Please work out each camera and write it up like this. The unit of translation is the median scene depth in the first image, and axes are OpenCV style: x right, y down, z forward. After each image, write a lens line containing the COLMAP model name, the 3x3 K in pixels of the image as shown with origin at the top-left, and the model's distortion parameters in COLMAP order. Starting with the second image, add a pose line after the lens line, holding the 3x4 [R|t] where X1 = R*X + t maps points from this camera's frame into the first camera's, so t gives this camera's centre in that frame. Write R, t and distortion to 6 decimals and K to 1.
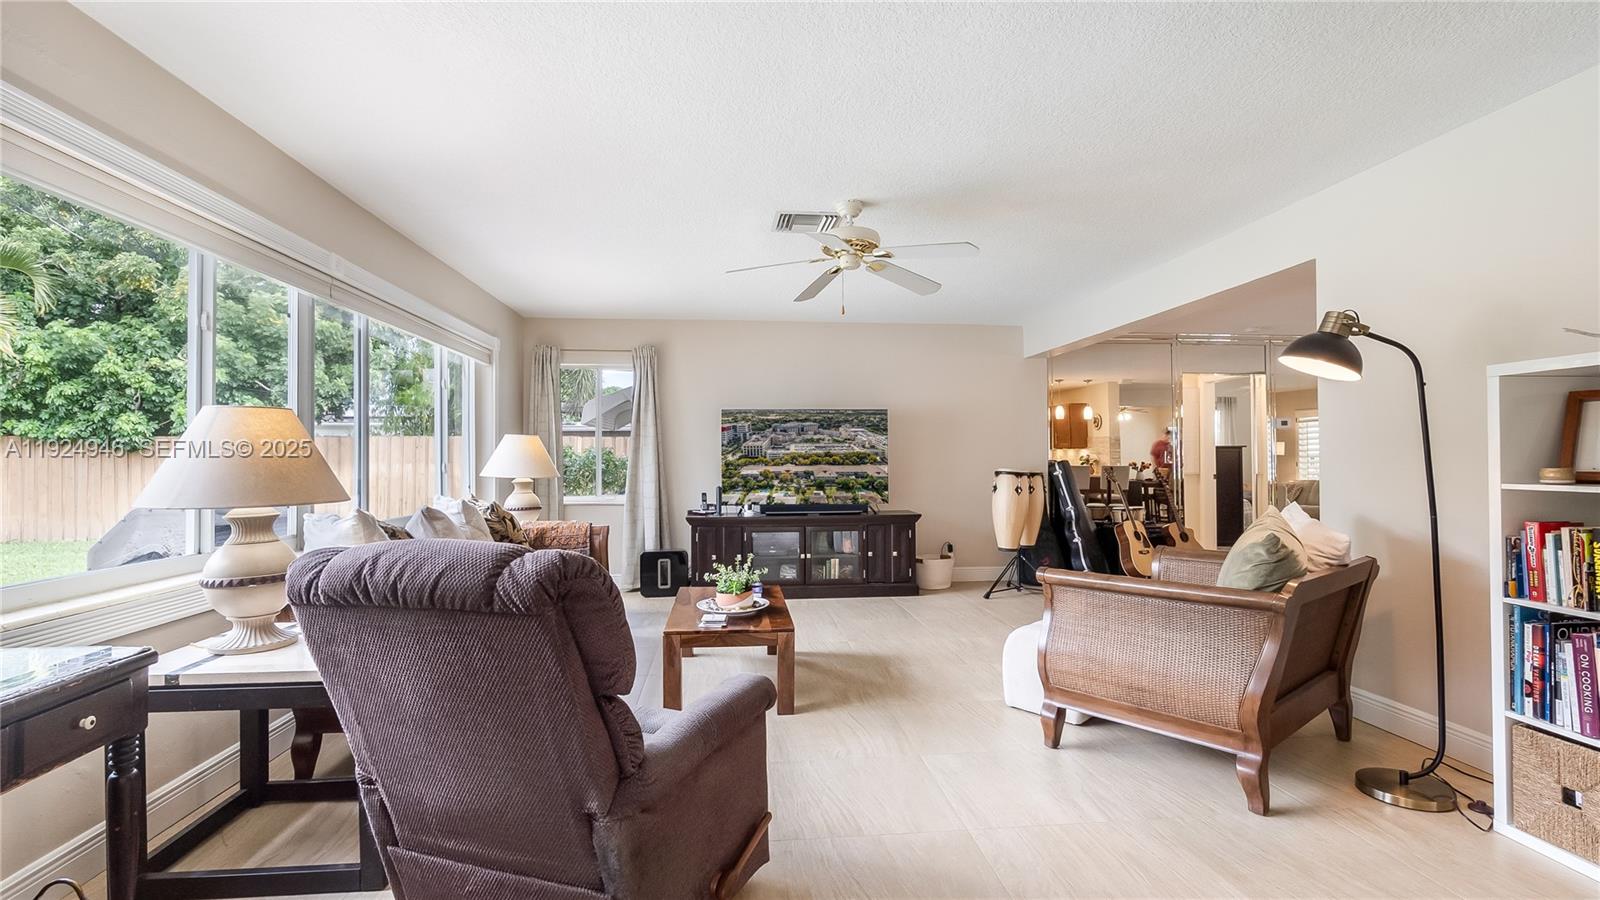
lens RADIAL K [[754.2, 0, 804.8], [0, 754.2, 456.8], [0, 0, 1]] dist [-0.002004, -0.000246]
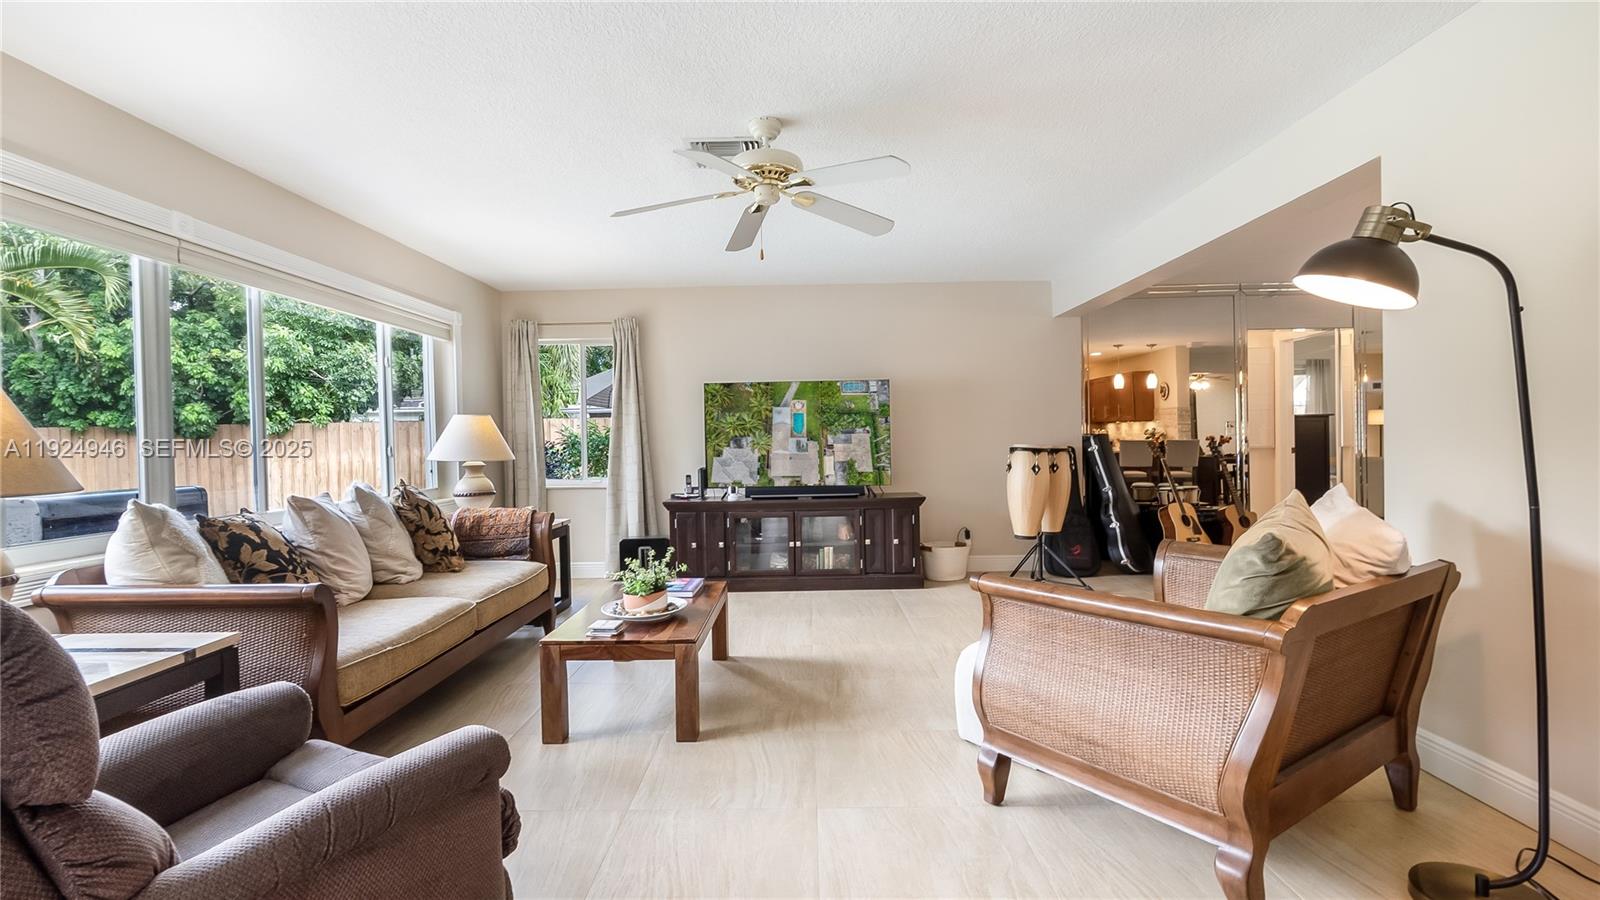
lens RADIAL K [[747.4, 0, 797.8], [0, 747.4, 456.7], [0, 0, 1]] dist [-0.004283, -0.000531]
pose [[0.992612, -0.011386, -0.120800, 0.115704], [0.014730, 0.999532, 0.026824, 0.003203], [0.120438, -0.028405, 0.992314, 0.115867]]
